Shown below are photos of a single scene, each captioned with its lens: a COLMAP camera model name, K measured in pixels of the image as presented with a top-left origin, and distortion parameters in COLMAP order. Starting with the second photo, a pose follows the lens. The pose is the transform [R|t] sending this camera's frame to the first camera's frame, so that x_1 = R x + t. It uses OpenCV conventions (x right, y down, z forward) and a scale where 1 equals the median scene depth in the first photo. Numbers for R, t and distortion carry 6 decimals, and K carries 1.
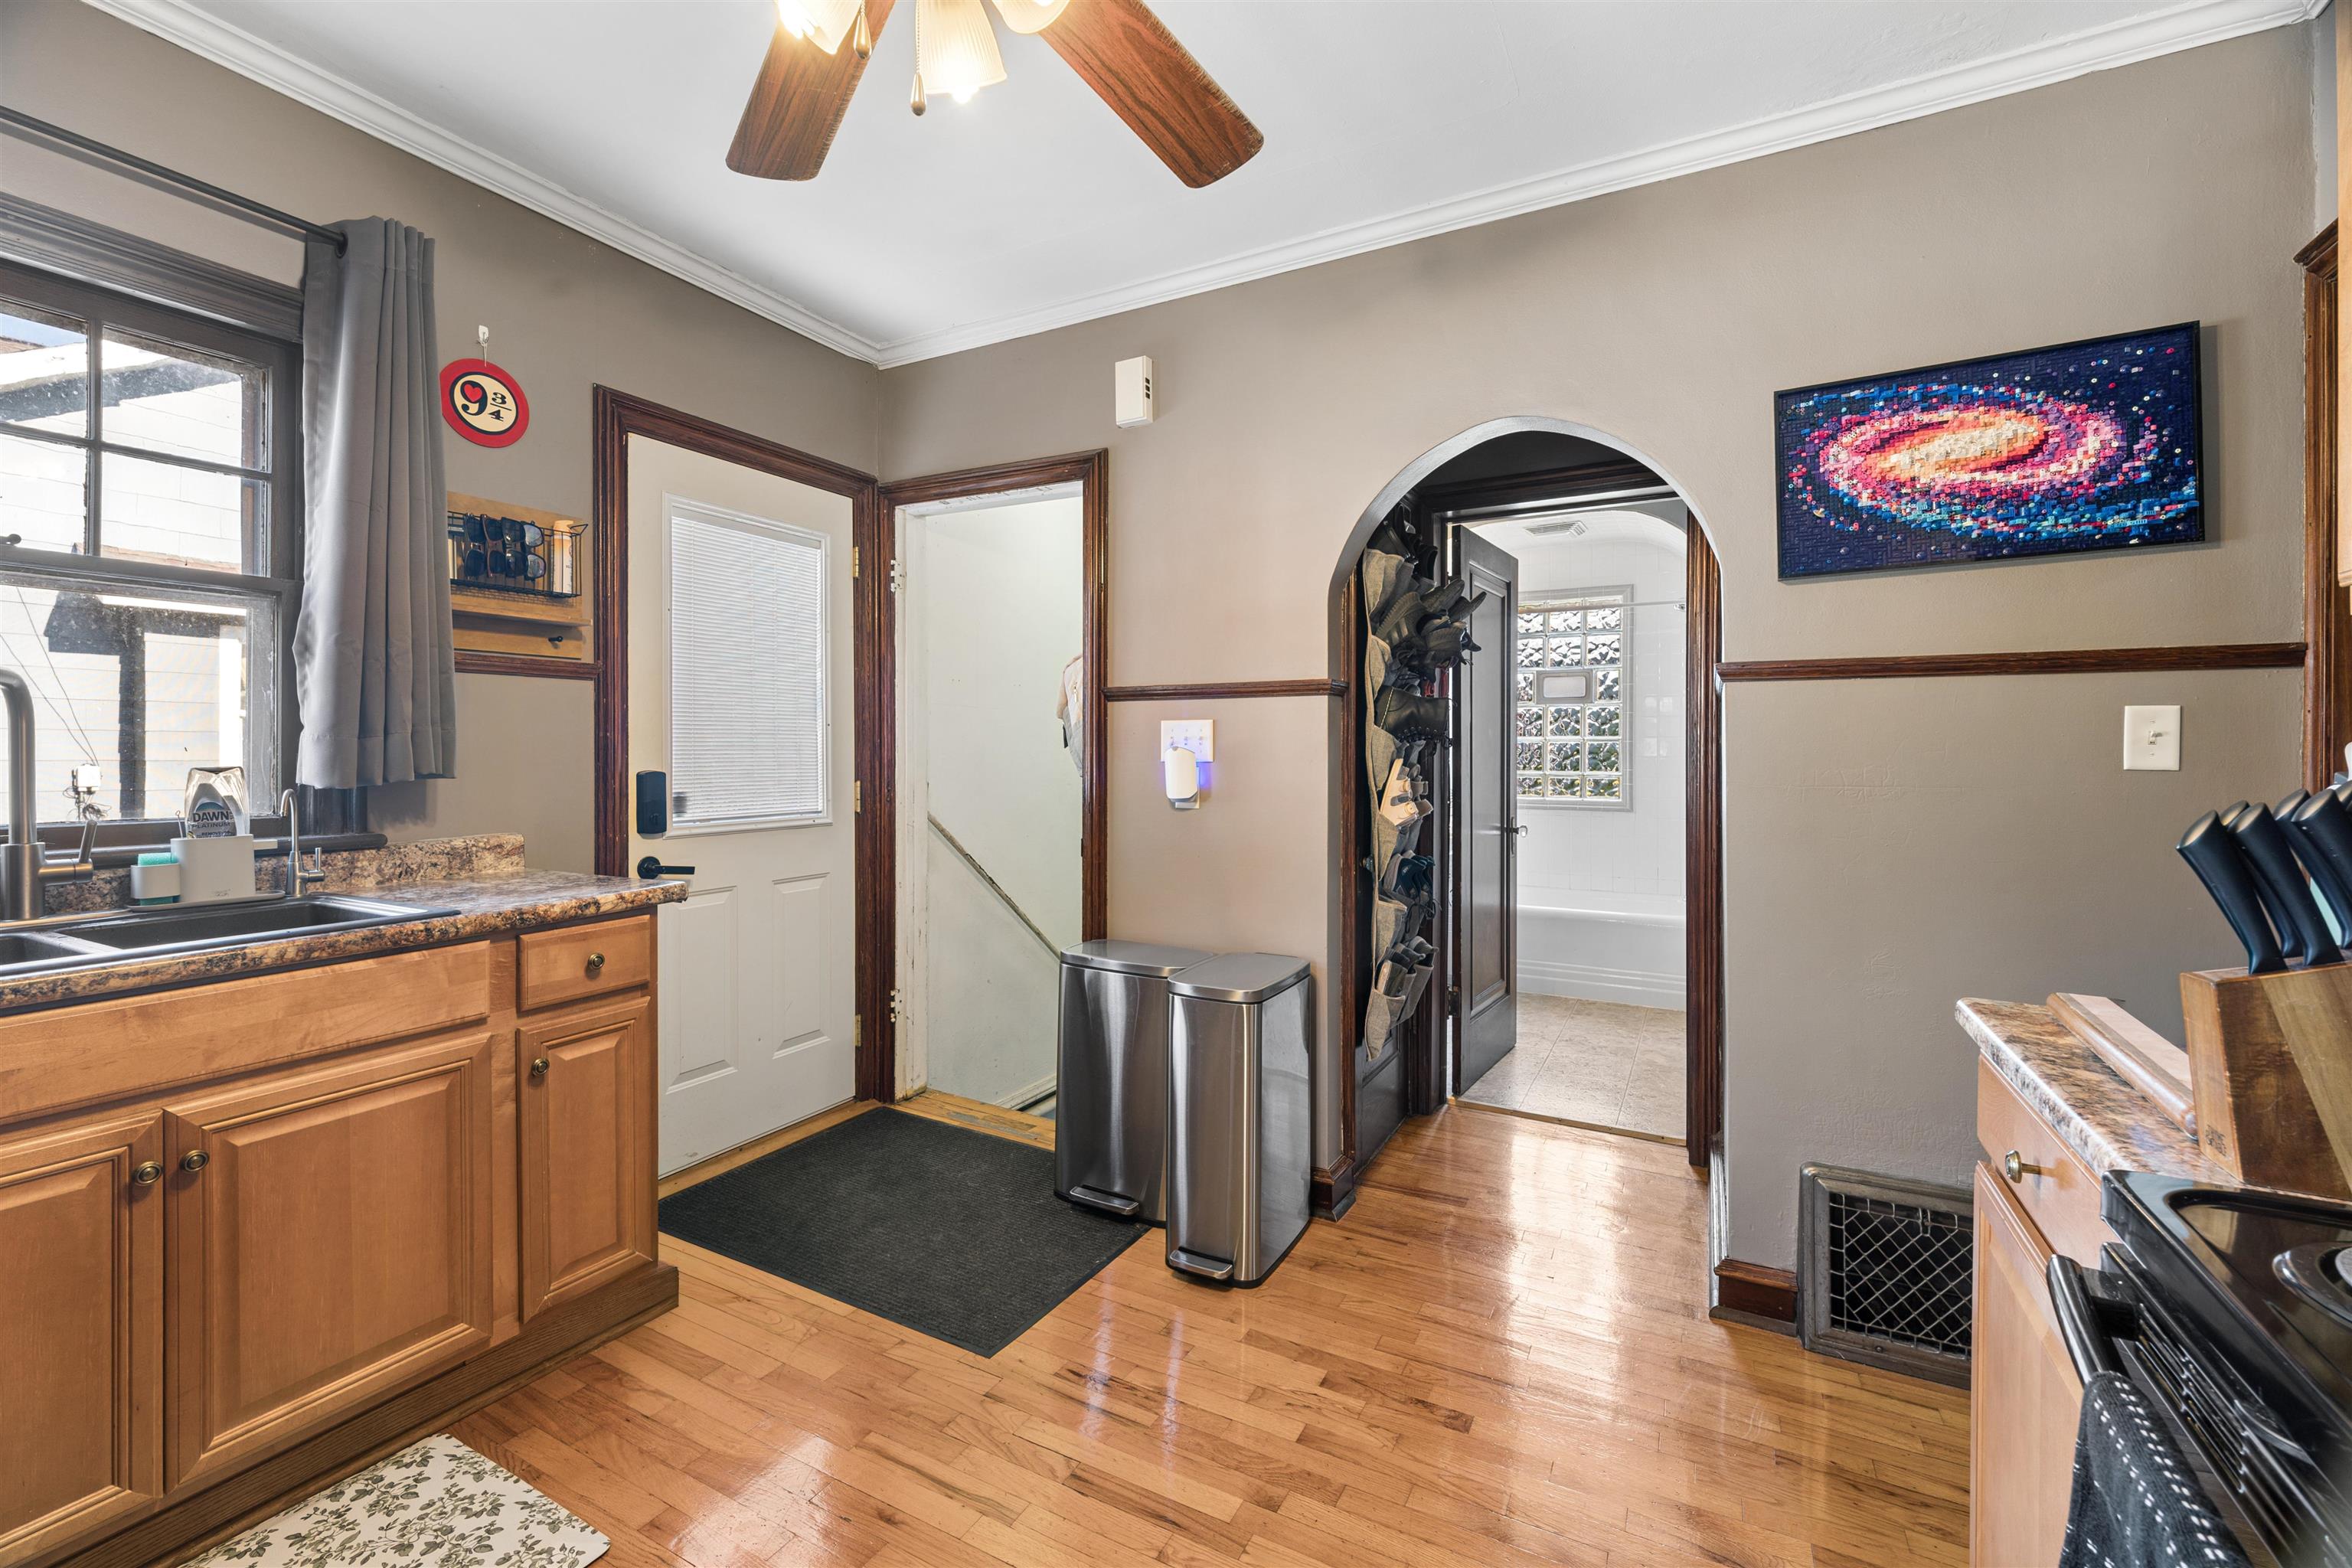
lens RADIAL K [[996.2, 0, 1159.4], [0, 996.2, 744.7], [0, 0, 1]] dist [-0.000212, -0.002023]
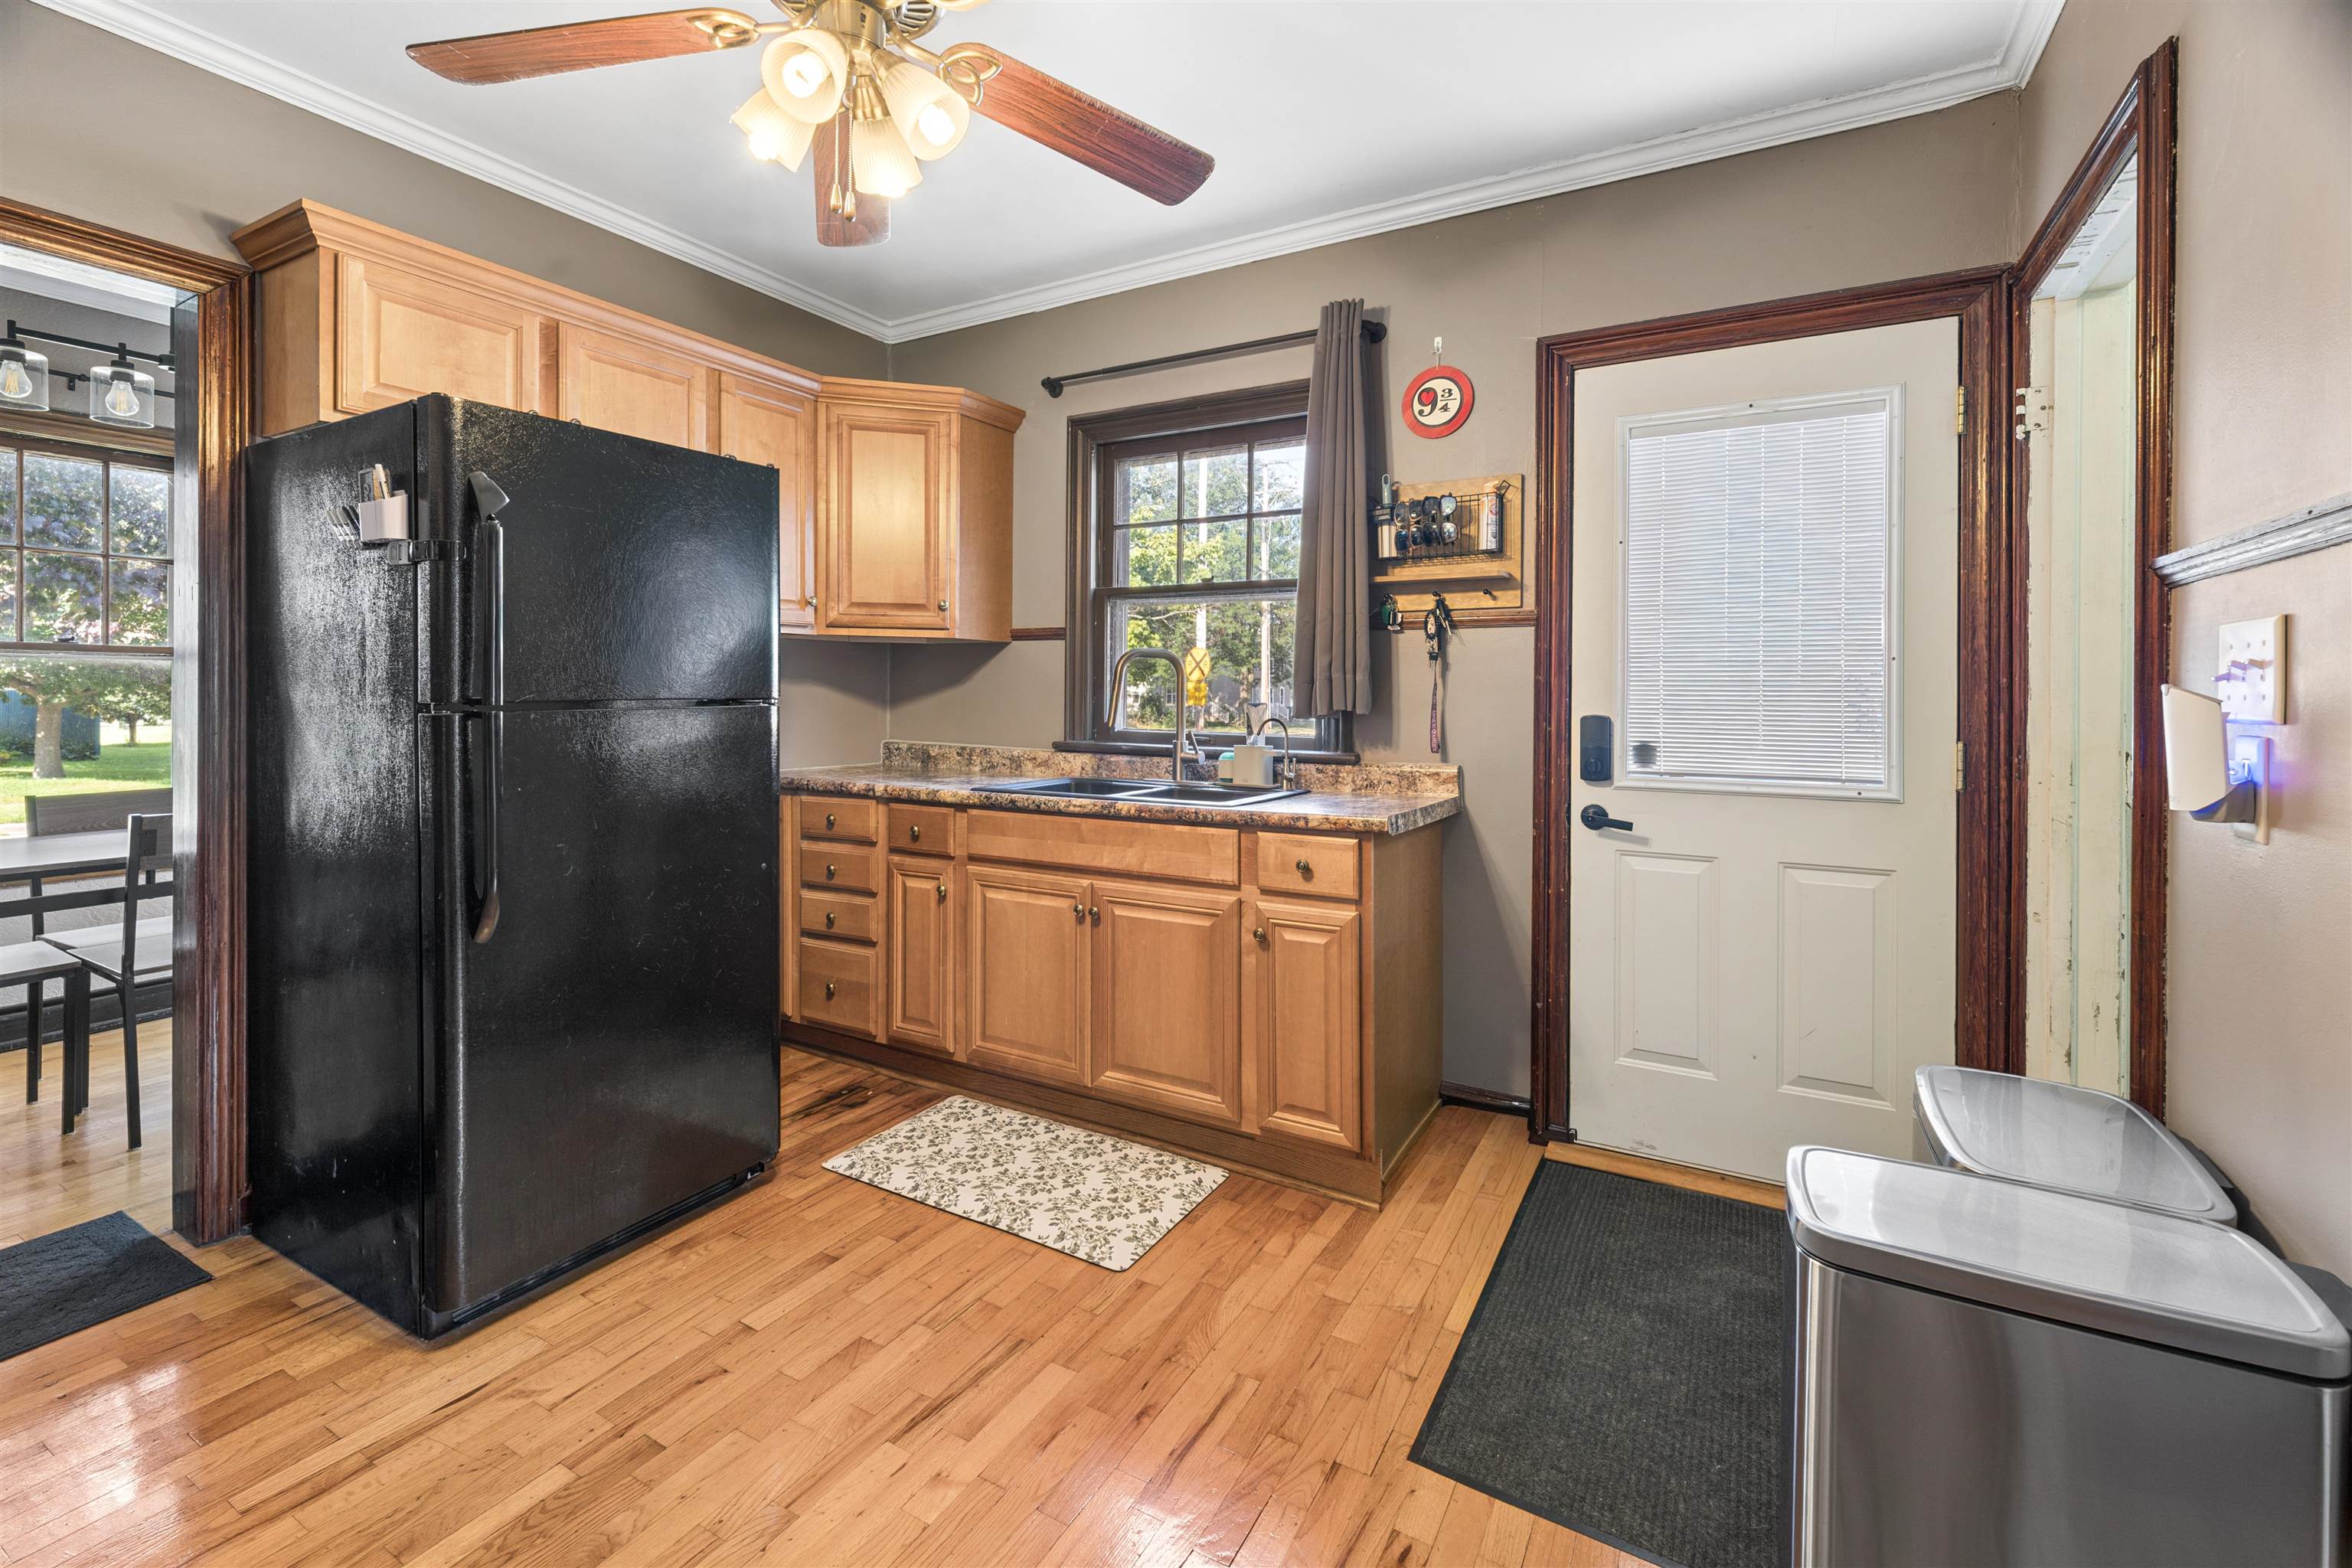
lens RADIAL K [[996.2, 0, 1151.2], [0, 996.2, 695.7], [0, 0, 1]] dist [-0.000212, -0.002023]
pose [[-0.020802, -0.000909, -0.999783, 0.505085], [-0.001976, 0.999998, -0.000868, 0.010246], [0.999782, 0.001957, -0.020804, 0.661471]]
